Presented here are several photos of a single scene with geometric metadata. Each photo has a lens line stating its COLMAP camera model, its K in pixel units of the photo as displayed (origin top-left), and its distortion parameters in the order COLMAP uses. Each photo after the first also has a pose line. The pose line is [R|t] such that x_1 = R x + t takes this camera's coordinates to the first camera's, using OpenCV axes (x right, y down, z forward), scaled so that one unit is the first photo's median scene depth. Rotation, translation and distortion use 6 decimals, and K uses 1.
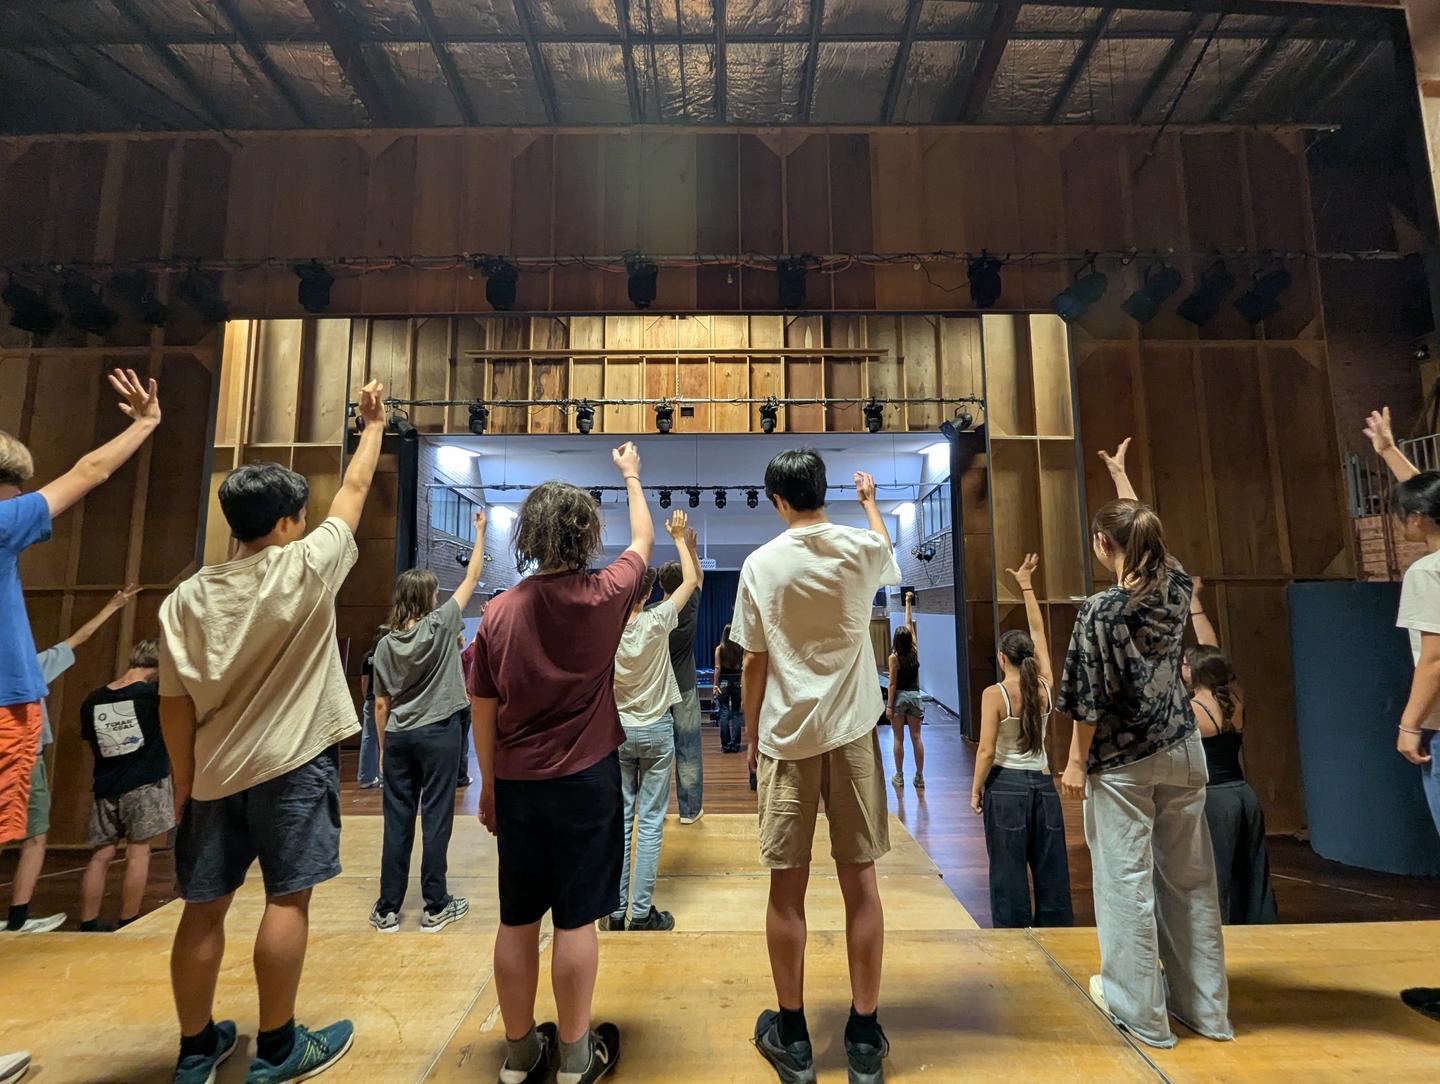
lens RADIAL K [[578.7, 0, 721.2], [0, 578.7, 548.8], [0, 0, 1]] dist [-0.001138, 0.000104]
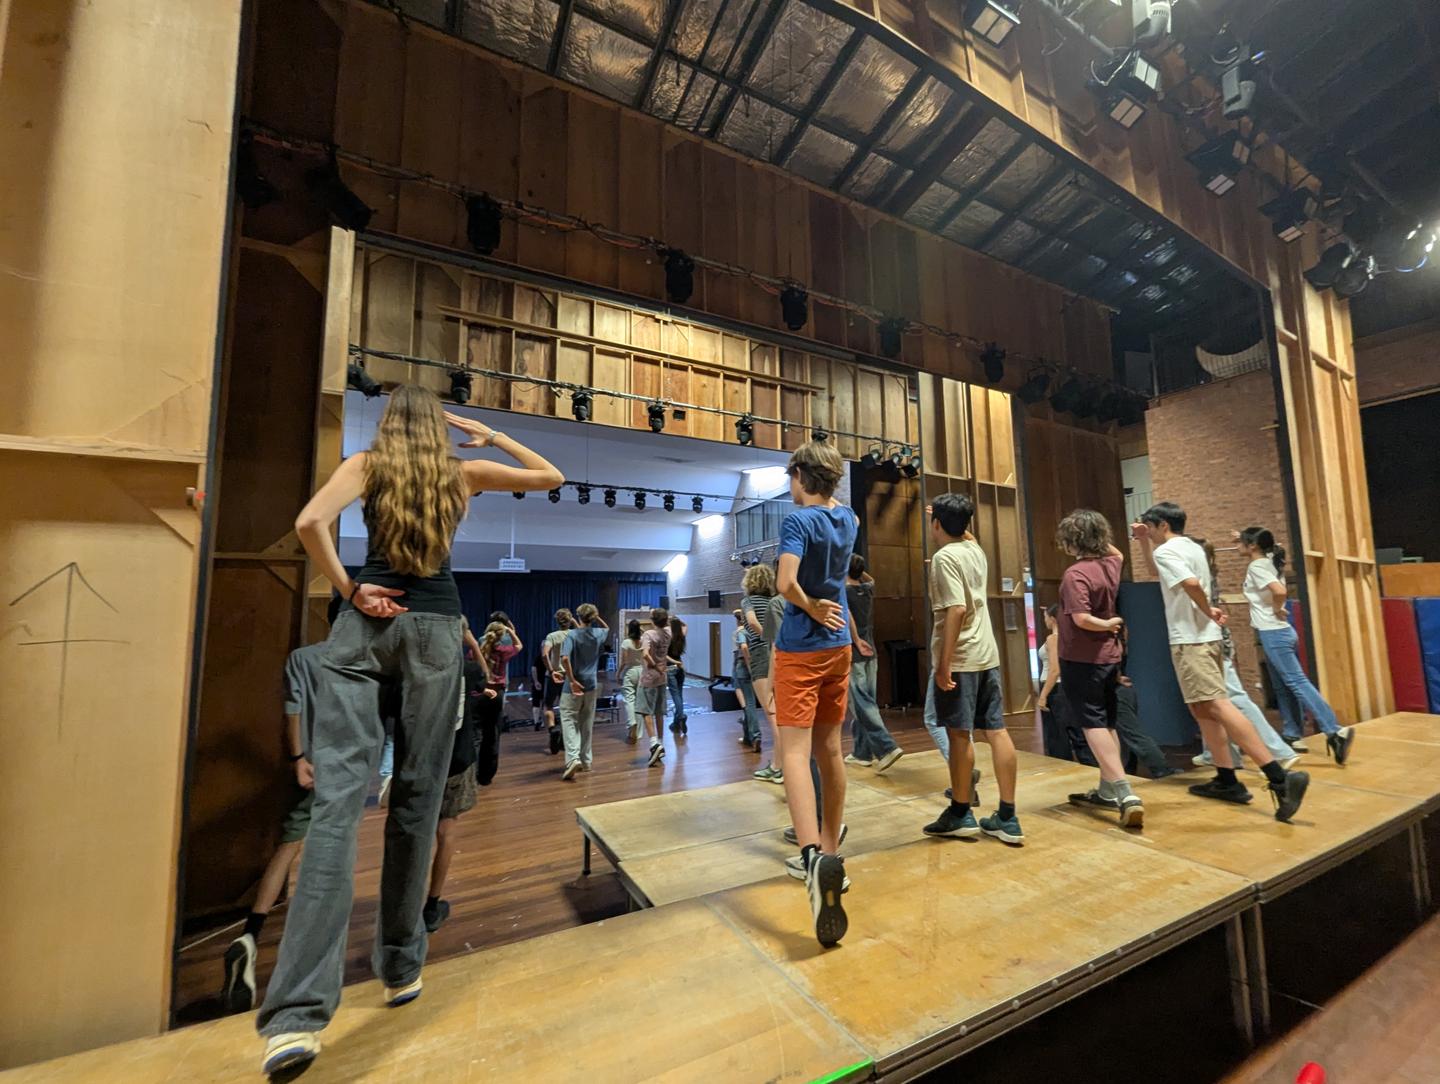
lens RADIAL K [[578.7, 0, 721.9], [0, 578.7, 537.5], [0, 0, 1]] dist [-0.001138, 0.000104]
pose [[0.889703, 0.058220, 0.452812, -0.429869], [-0.044193, 0.998160, -0.041505, 0.023317], [-0.454396, 0.016916, 0.890639, 0.037319]]
